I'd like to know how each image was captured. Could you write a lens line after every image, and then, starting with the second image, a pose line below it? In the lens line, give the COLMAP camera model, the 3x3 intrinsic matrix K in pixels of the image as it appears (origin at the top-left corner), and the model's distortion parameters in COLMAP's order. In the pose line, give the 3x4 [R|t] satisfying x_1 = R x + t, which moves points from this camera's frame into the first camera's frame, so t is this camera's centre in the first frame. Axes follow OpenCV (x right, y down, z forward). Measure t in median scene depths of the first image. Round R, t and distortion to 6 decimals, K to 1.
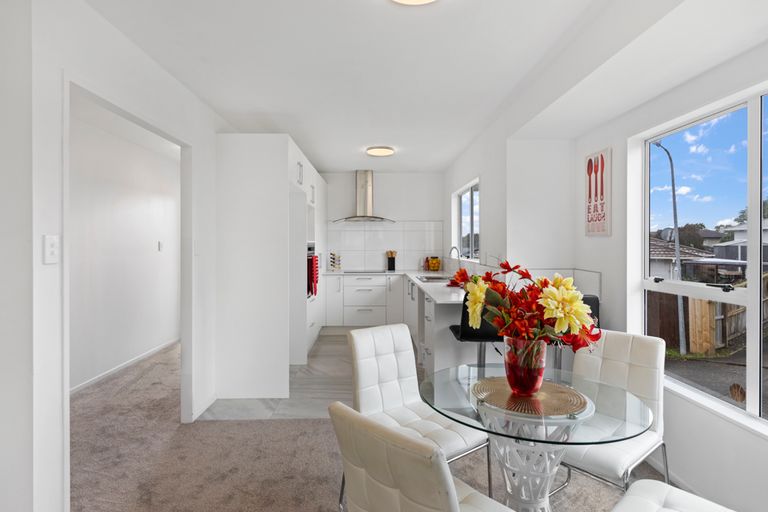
lens RADIAL K [[415.9, 0, 382.8], [0, 415.9, 245.0], [0, 0, 1]] dist [0.001679, 0.000156]
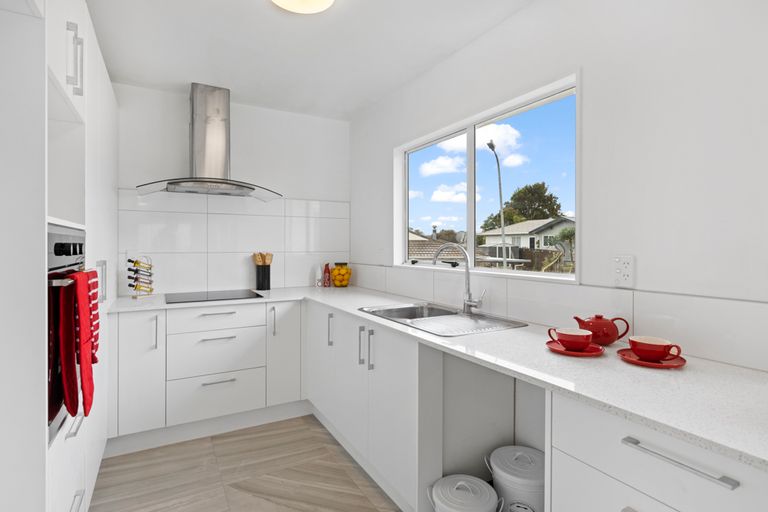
lens RADIAL K [[389.4, 0, 382.1], [0, 389.4, 245.4], [0, 0, 1]] dist [-0.004359, -0.001355]
pose [[0.883099, 0.000752, 0.469187, -0.081520], [0.000737, 0.999995, -0.002990, 0.006016], [-0.469187, 0.002987, 0.883094, 0.505594]]
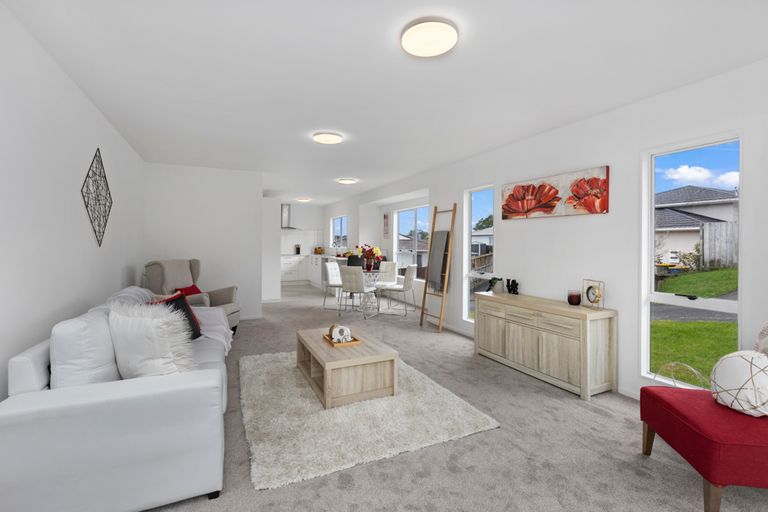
lens RADIAL K [[347.0, 0, 384.6], [0, 347.0, 242.1], [0, 0, 1]] dist [0.000094, -0.000003]
pose [[0.908329, 0.006997, 0.418198, -0.311667], [-0.005199, 0.999972, -0.005439, 0.010510], [-0.418224, 0.002767, 0.908340, -0.721230]]
